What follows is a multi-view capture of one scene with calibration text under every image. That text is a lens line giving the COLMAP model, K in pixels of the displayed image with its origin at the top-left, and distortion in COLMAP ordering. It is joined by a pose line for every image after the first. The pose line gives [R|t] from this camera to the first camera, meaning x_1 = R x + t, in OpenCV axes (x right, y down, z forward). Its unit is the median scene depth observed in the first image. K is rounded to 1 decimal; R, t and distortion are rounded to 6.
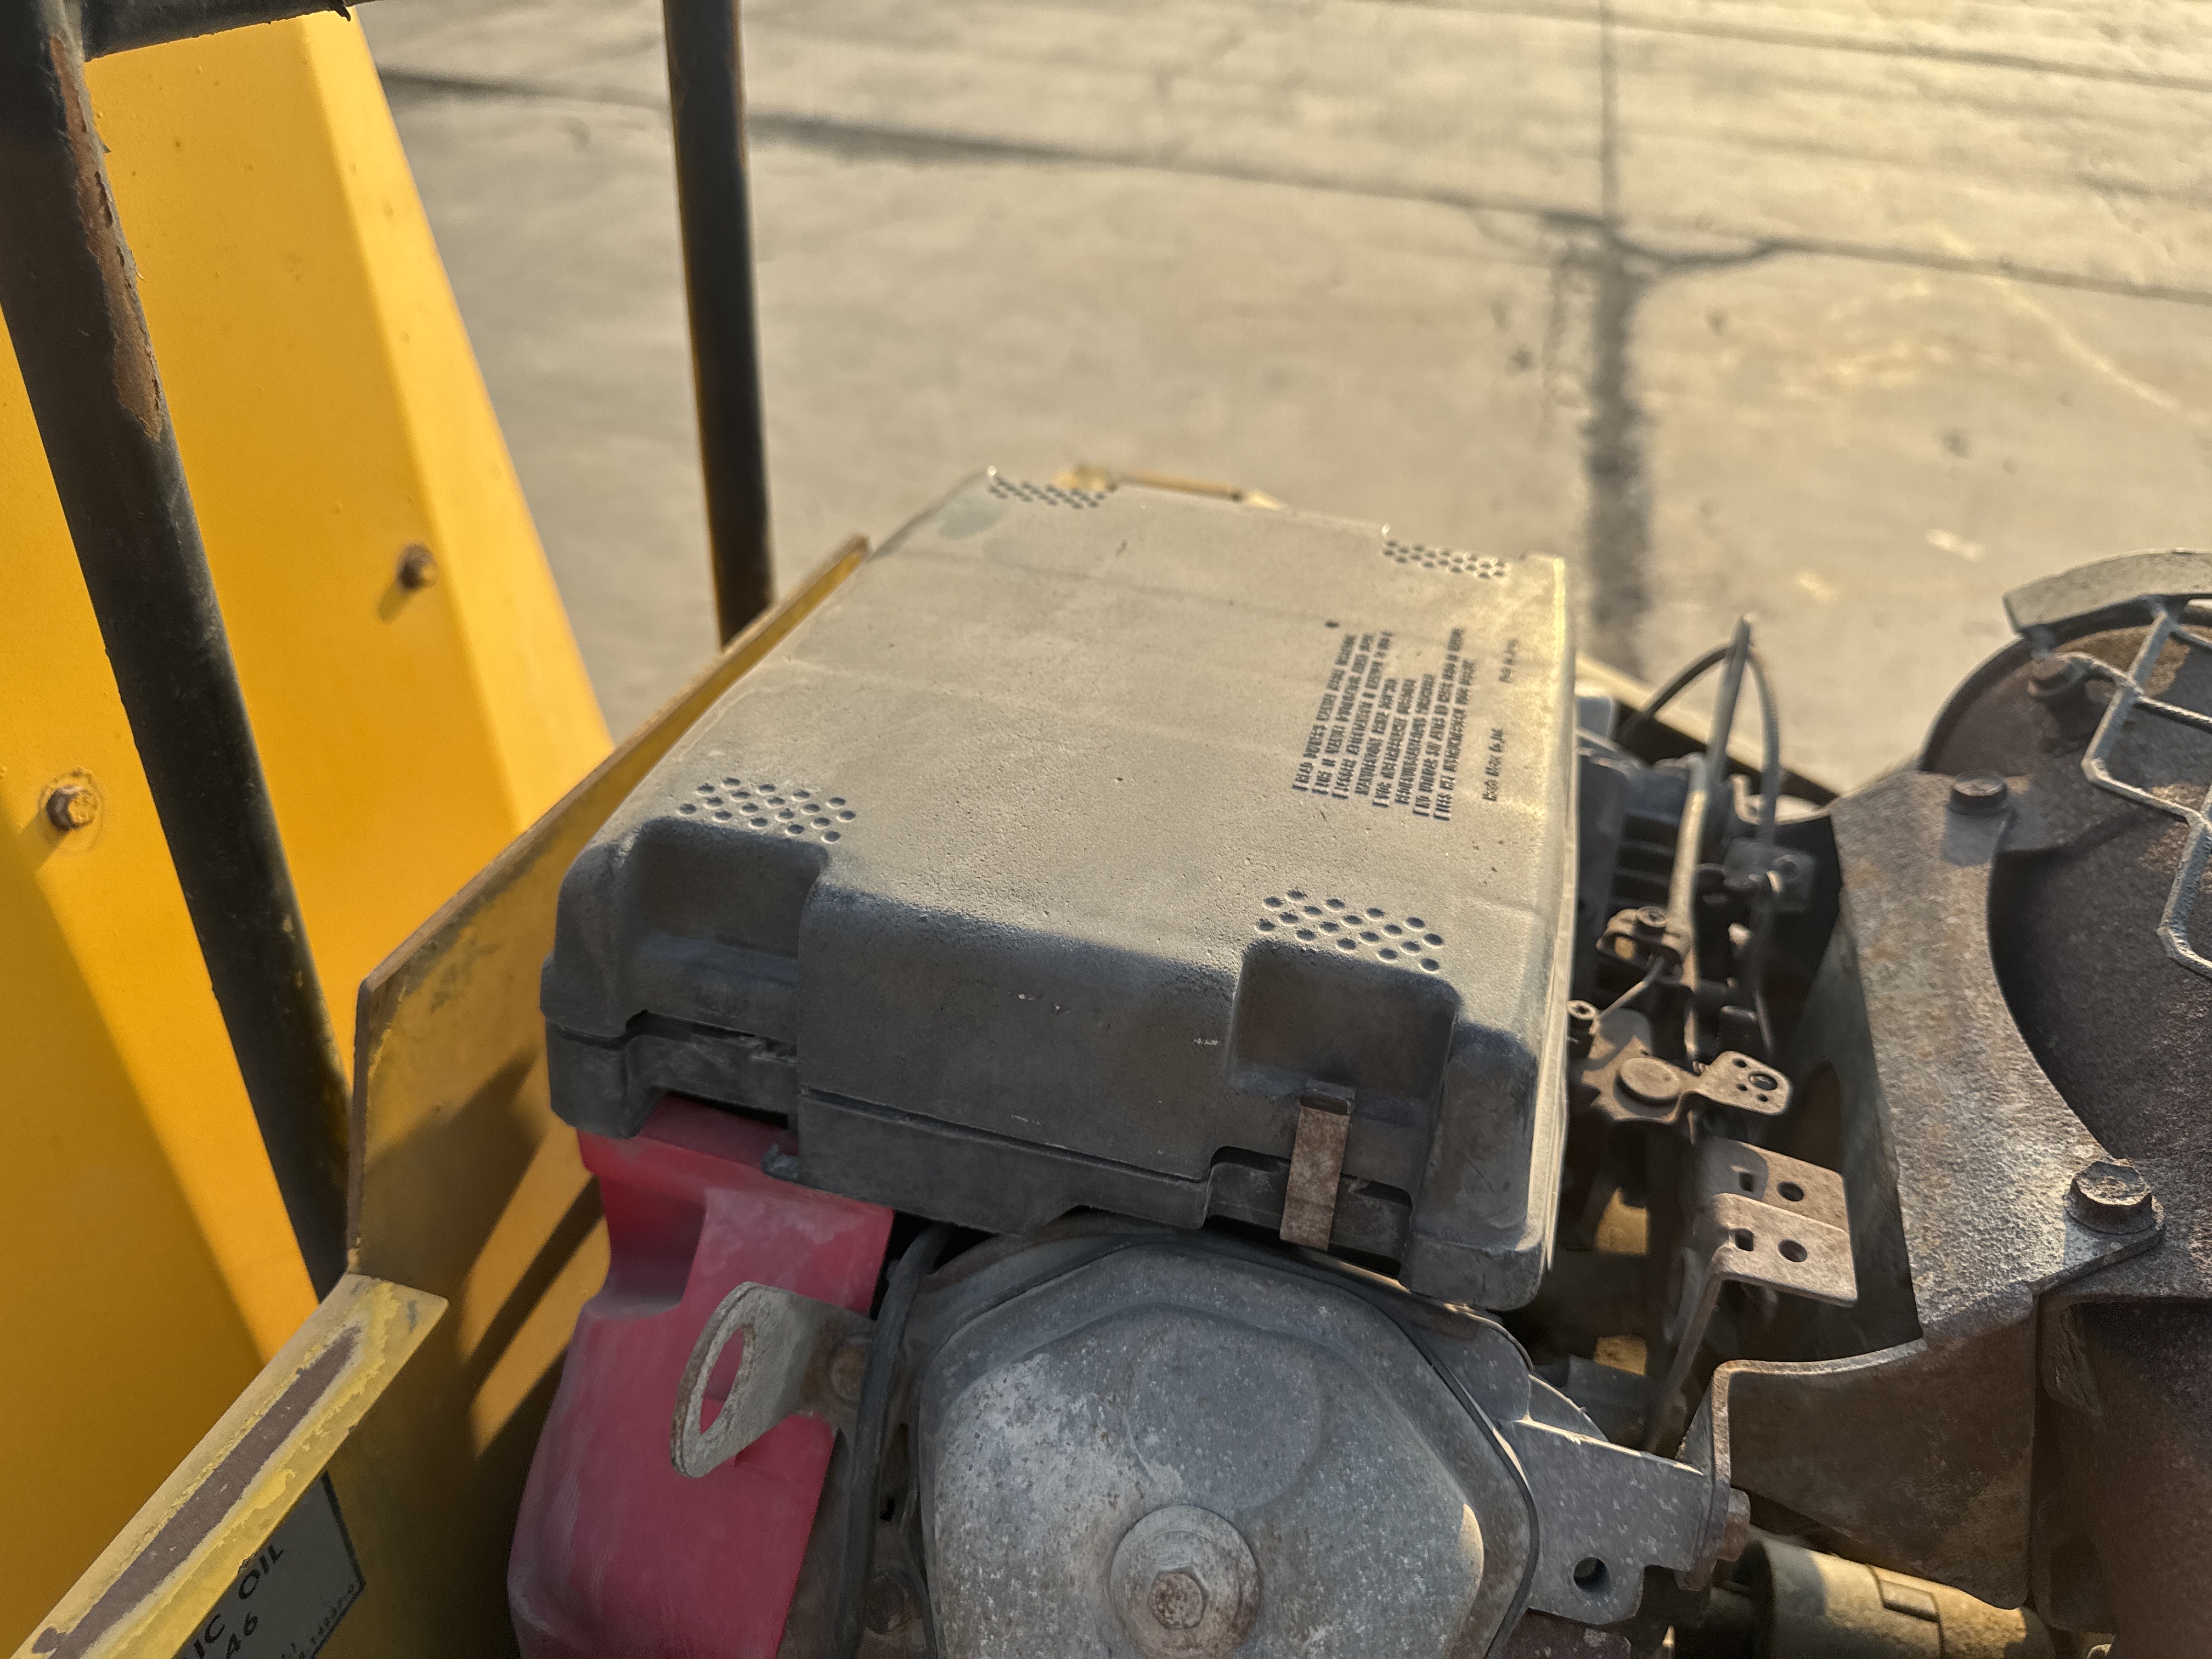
lens RADIAL K [[1615.8, 0, 1129.3], [0, 1615.8, 796.3], [0, 0, 1]] dist [0.044853, -0.089498]
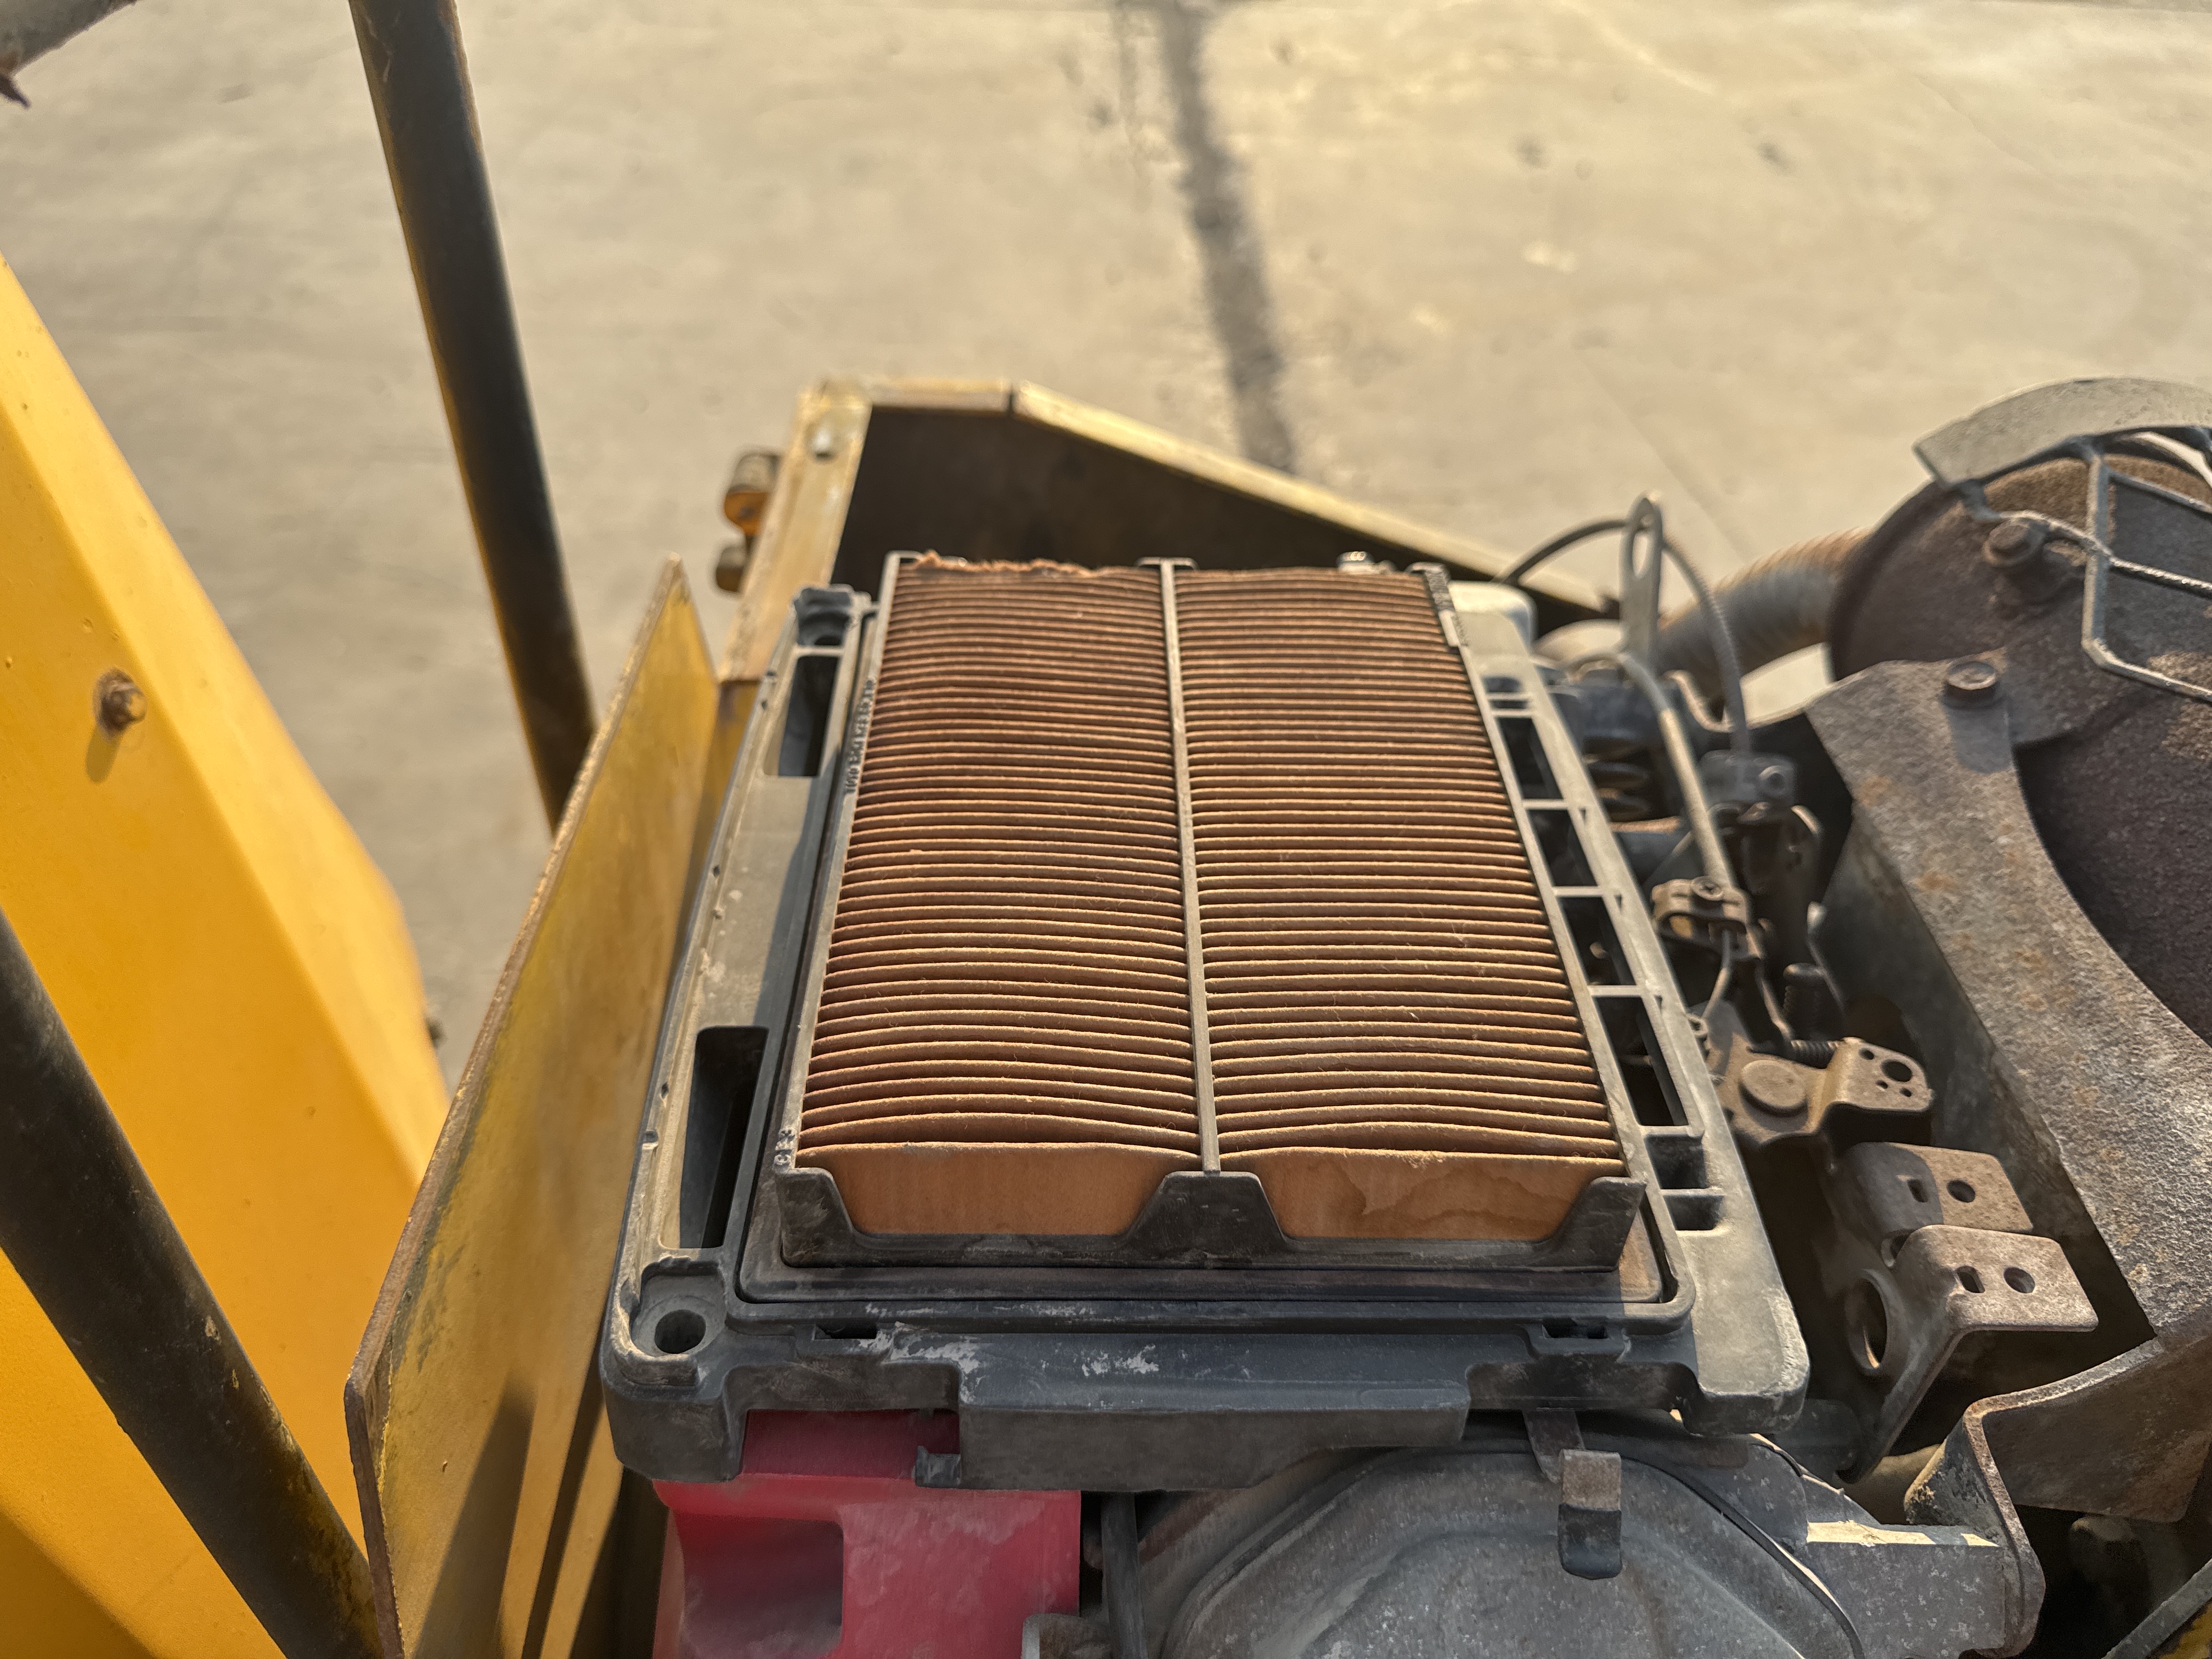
lens RADIAL K [[1615.8, 0, 1096.3], [0, 1615.8, 788.5], [0, 0, 1]] dist [0.044853, -0.089498]
pose [[0.962407, -0.193734, 0.190366, -0.200679], [0.167167, 0.974904, 0.147027, -0.195320], [-0.214073, -0.109677, 0.970641, 0.190326]]
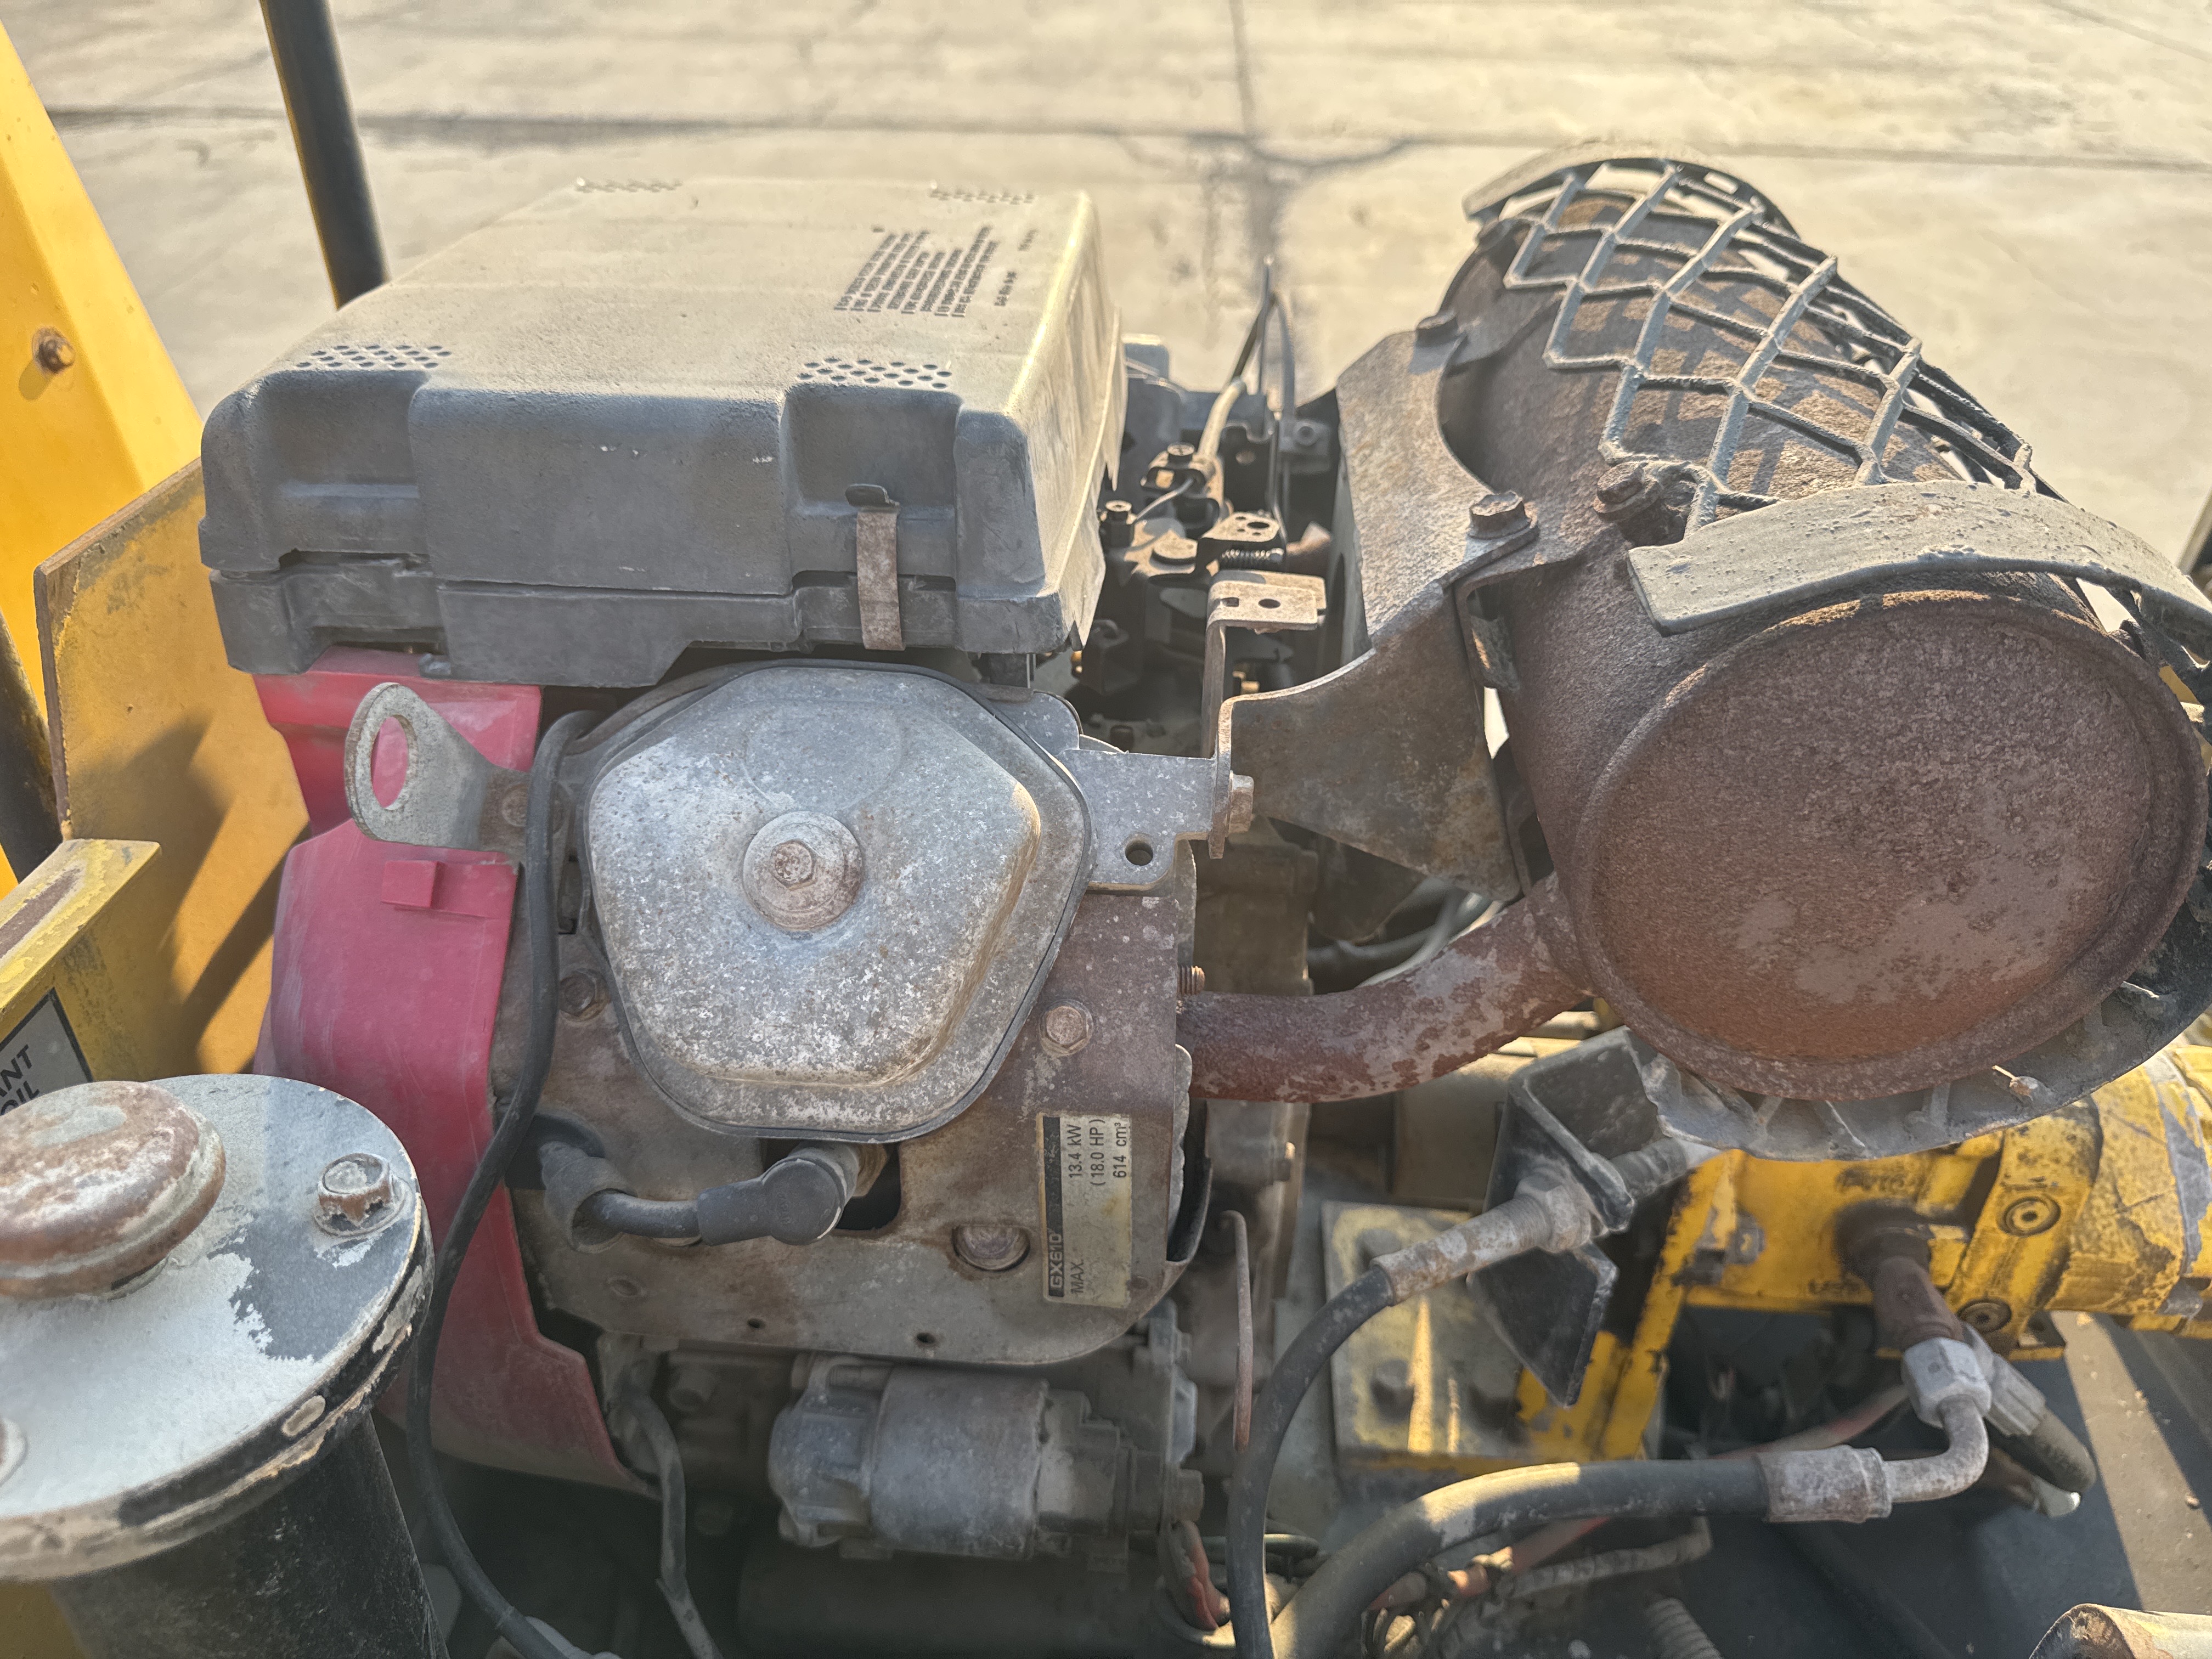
lens RADIAL K [[1615.8, 0, 1108.1], [0, 1615.8, 784.6], [0, 0, 1]] dist [0.044853, -0.089498]
pose [[0.980203, -0.148345, 0.131131, 0.082152], [0.147814, 0.988918, 0.013828, 0.324207], [-0.131730, 0.005829, 0.991269, -0.197040]]
